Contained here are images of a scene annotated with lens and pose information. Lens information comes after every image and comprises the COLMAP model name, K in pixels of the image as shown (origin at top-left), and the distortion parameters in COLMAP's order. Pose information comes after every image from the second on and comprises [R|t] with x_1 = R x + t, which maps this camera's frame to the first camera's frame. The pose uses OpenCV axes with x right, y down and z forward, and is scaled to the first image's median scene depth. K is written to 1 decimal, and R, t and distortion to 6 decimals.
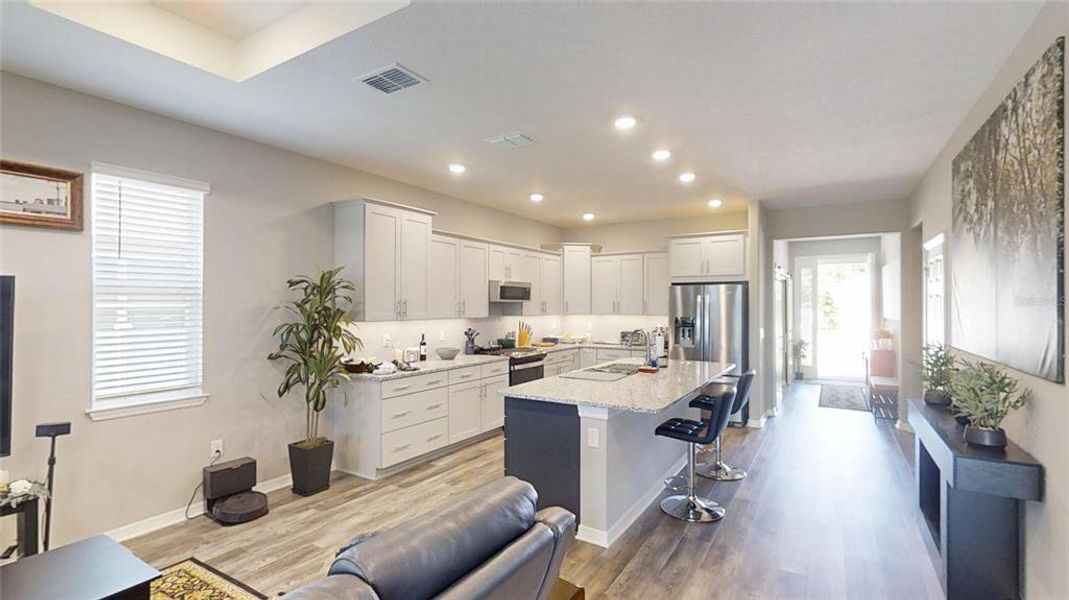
lens RADIAL K [[484.6, 0, 534.5], [0, 484.6, 300.0], [0, 0, 1]] dist [0.001601, 0.000182]
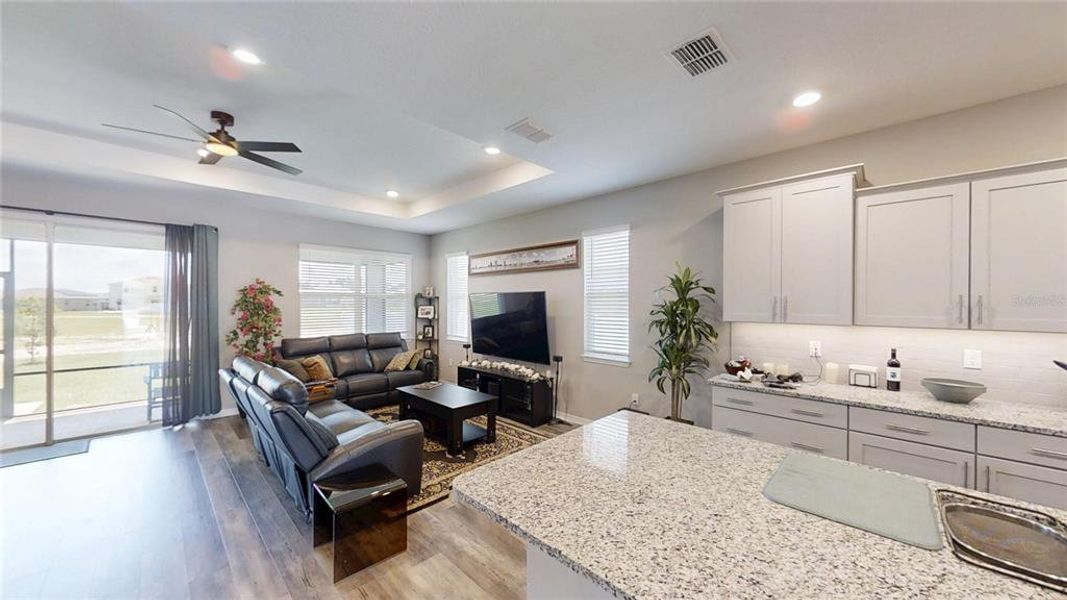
lens RADIAL K [[373.6, 0, 533.5], [0, 373.6, 300.0], [0, 0, 1]] dist [0.000236, 0.000043]
pose [[-0.218601, -0.012329, -0.975736, 0.301651], [0.003023, 0.999907, -0.013311, 0.008018], [0.975810, -0.005859, -0.218543, 0.534043]]
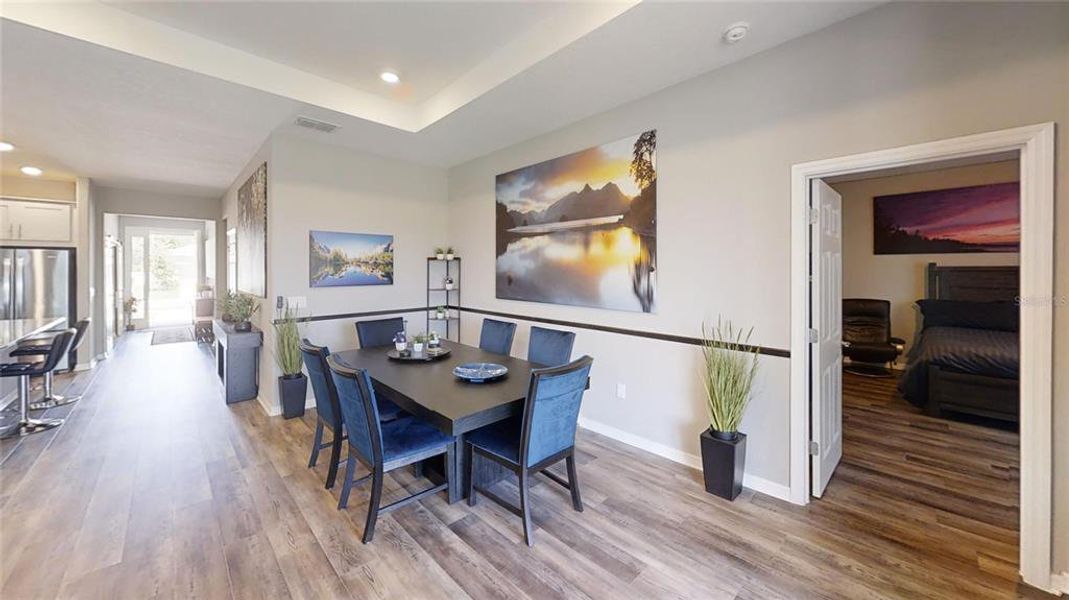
lens RADIAL K [[372.2, 0, 532.6], [0, 372.2, 269.8], [0, 0, 1]] dist [0.000980, 0.000120]
pose [[0.240519, -0.005214, 0.970630, -0.214066], [-0.008044, 0.999941, 0.007365, -0.000287], [-0.970611, -0.009579, 0.240463, -0.366237]]
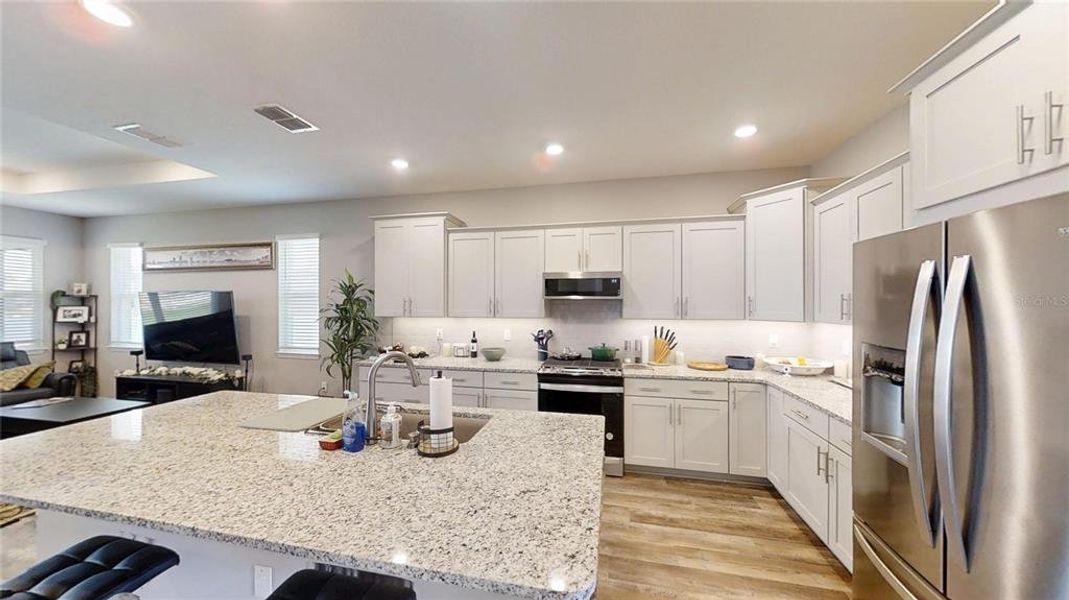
lens RADIAL K [[349.6, 0, 534.5], [0, 349.6, 300.0], [0, 0, 1]] dist [0.000784, 0.000071]
pose [[0.331678, -0.011365, -0.943324, 0.425169], [0.006686, 0.999931, -0.009697, 0.009630], [0.943369, -0.003091, 0.331731, 0.729549]]
